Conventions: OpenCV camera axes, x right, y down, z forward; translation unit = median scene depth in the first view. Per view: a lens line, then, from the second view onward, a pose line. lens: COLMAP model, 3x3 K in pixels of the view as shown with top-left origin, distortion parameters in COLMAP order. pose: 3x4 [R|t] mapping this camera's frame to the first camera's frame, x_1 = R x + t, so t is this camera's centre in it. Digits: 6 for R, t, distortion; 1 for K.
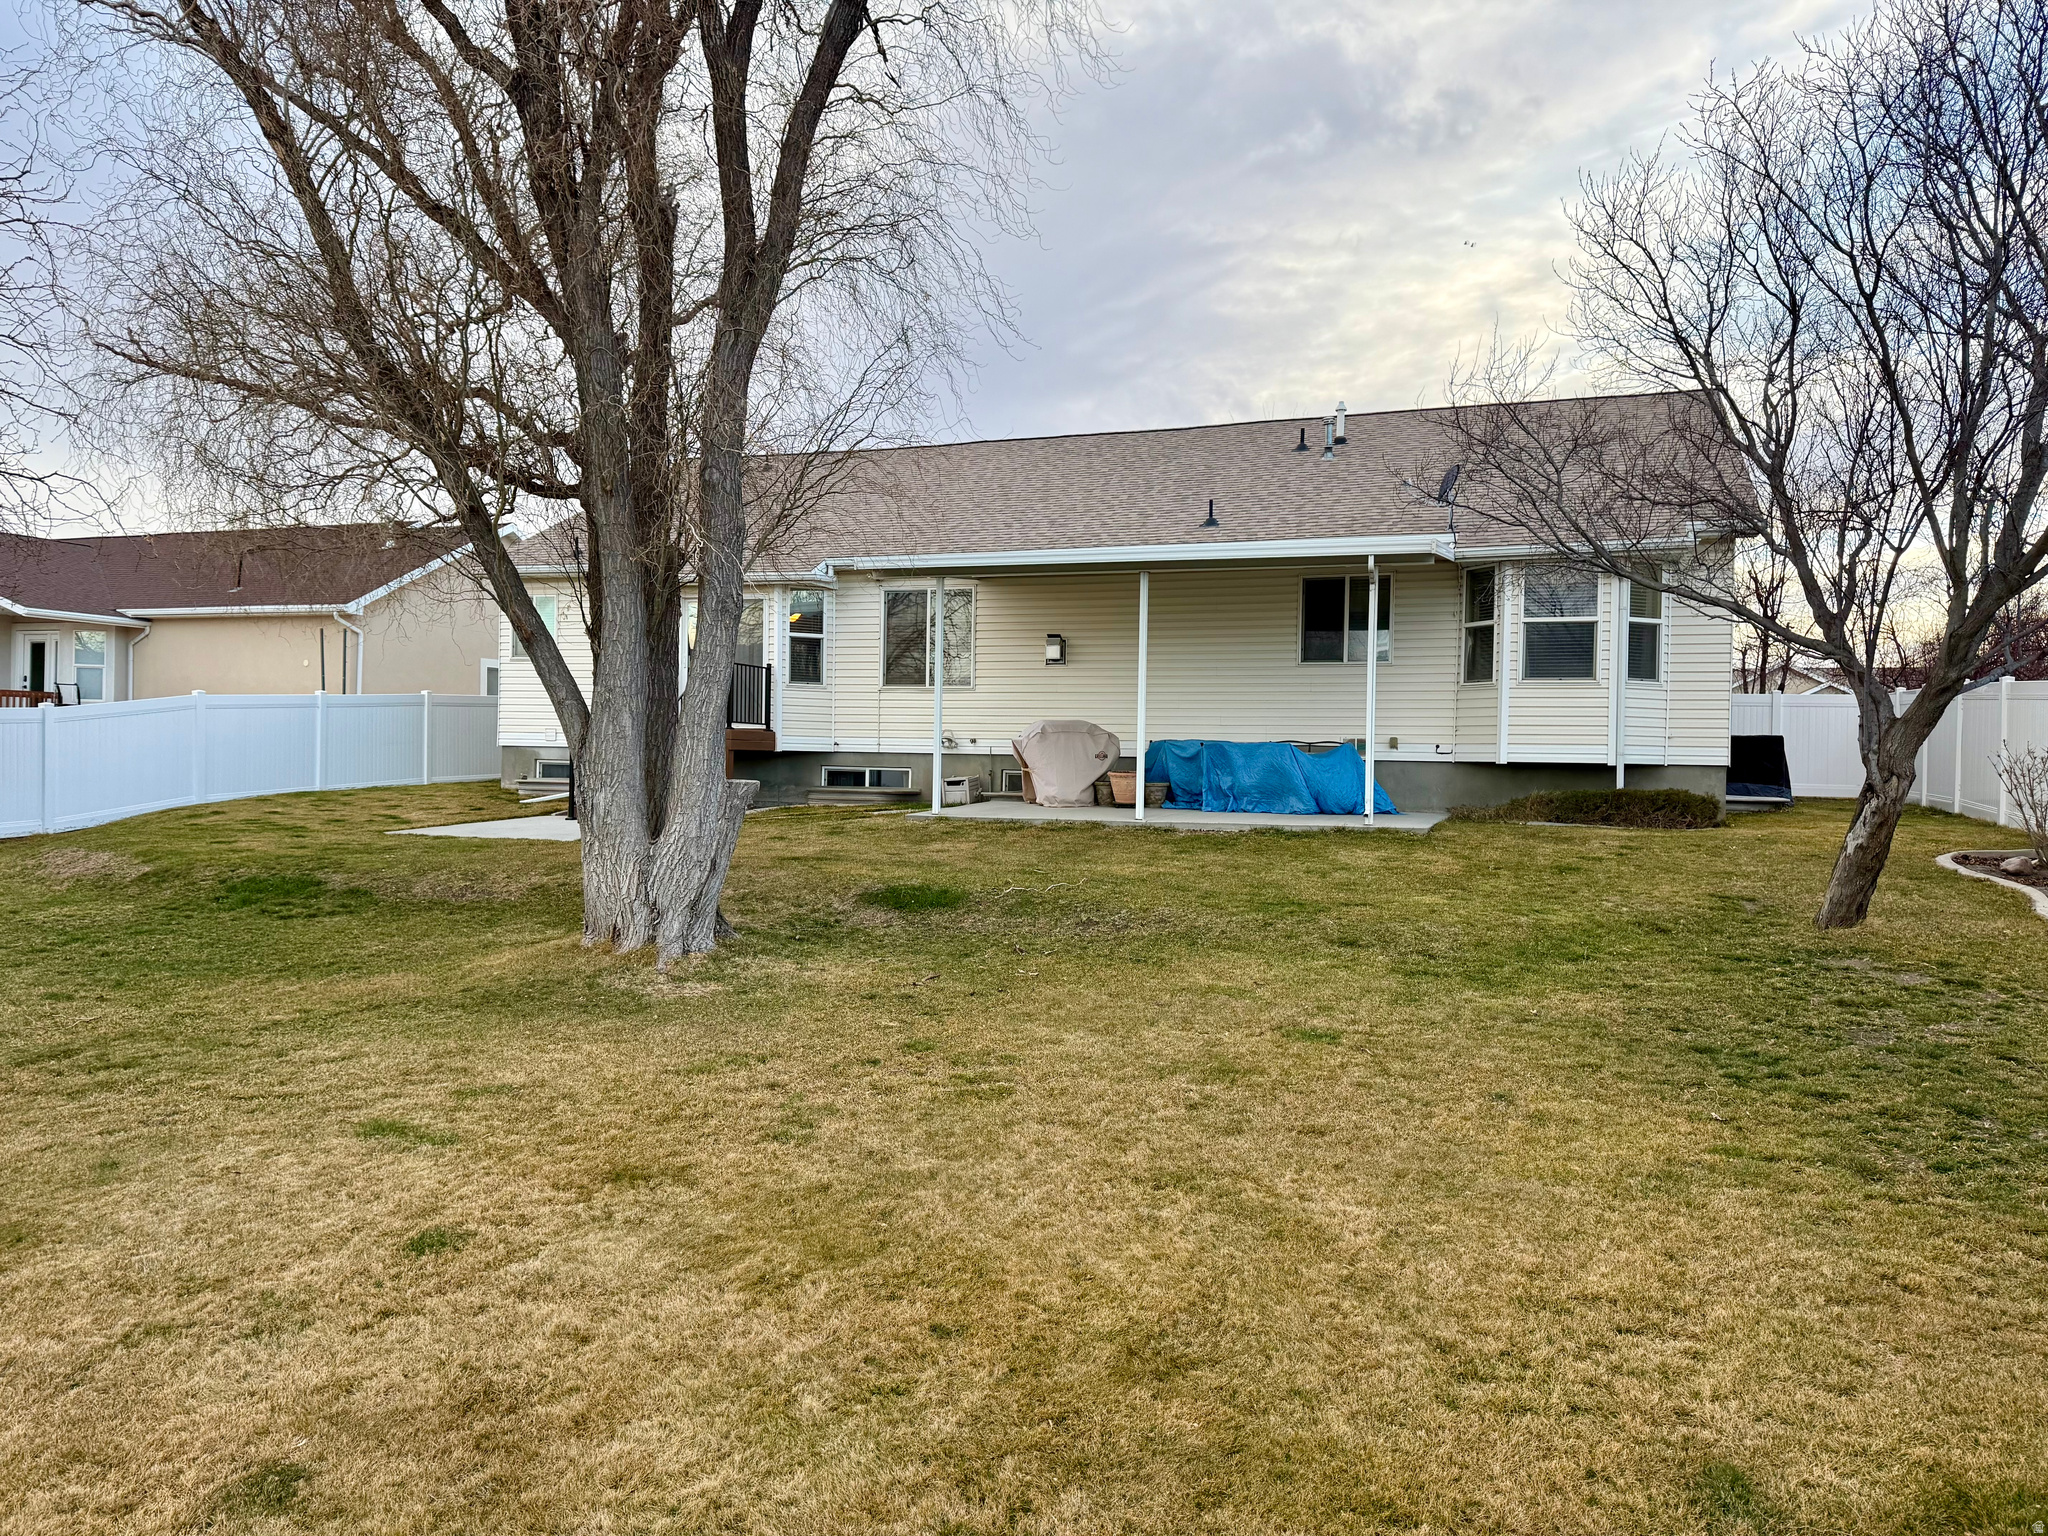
lens RADIAL K [[1421.9, 0, 1024.0], [0, 1421.9, 768.0], [0, 0, 1]] dist [0.052509, -0.002095]
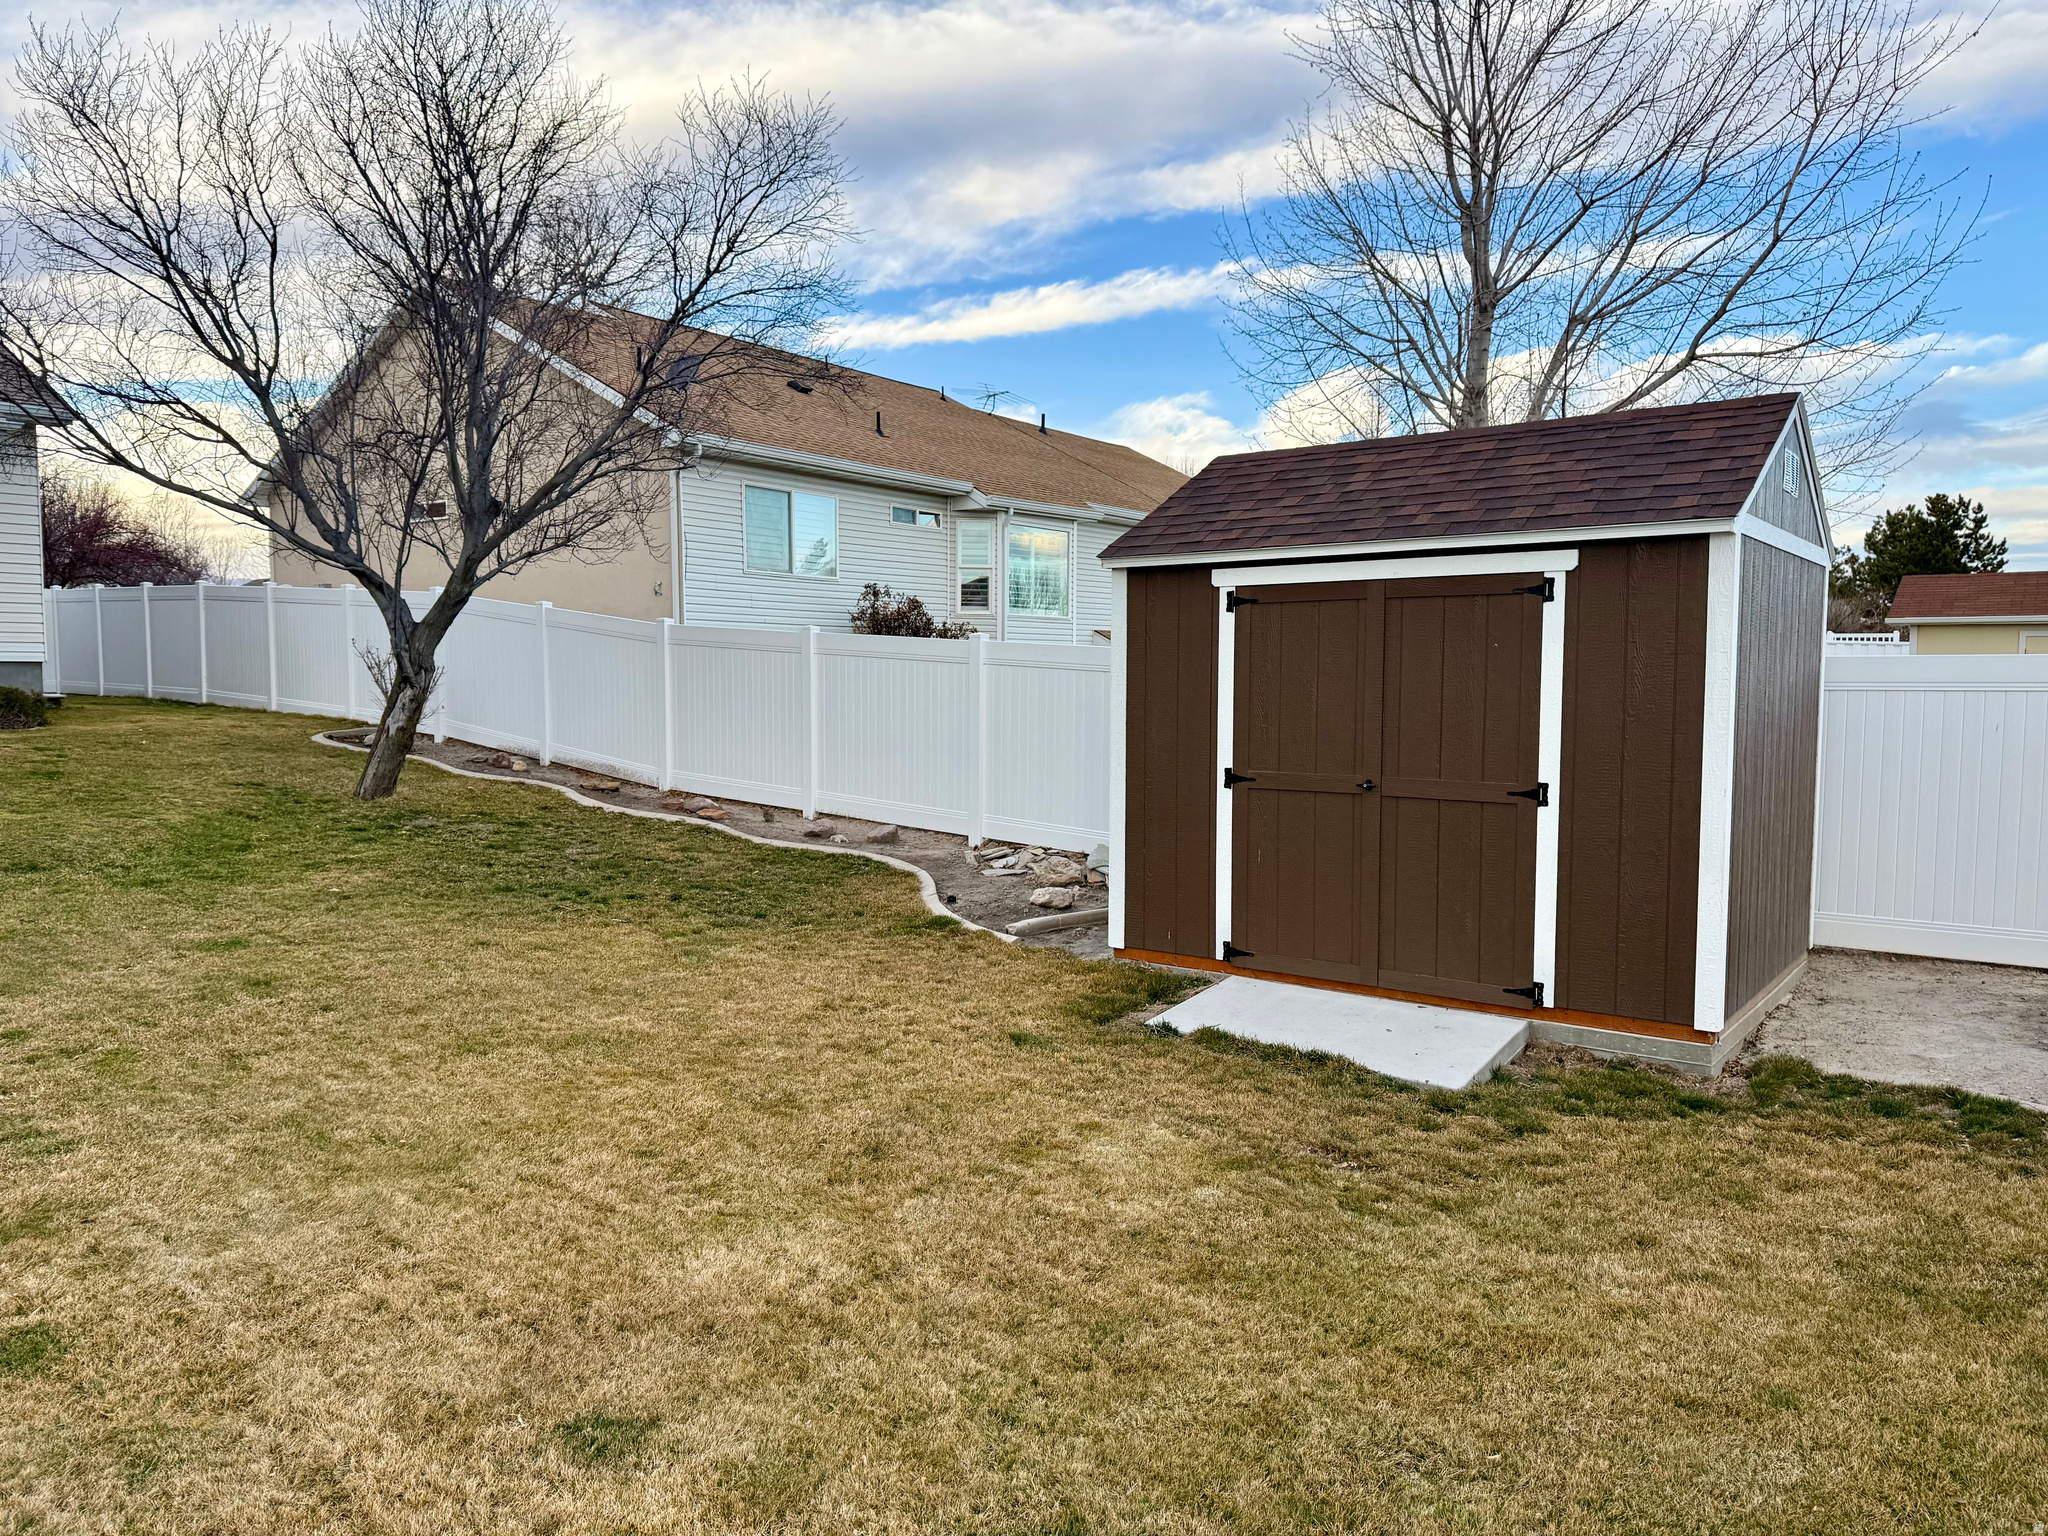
lens RADIAL K [[1421.9, 0, 1024.0], [0, 1421.9, 768.0], [0, 0, 1]] dist [0.052509, -0.002095]
pose [[0.299146, -0.079335, 0.950904, -0.400291], [0.008169, 0.996714, 0.080587, -0.005170], [-0.954172, -0.016340, 0.298811, 0.136438]]
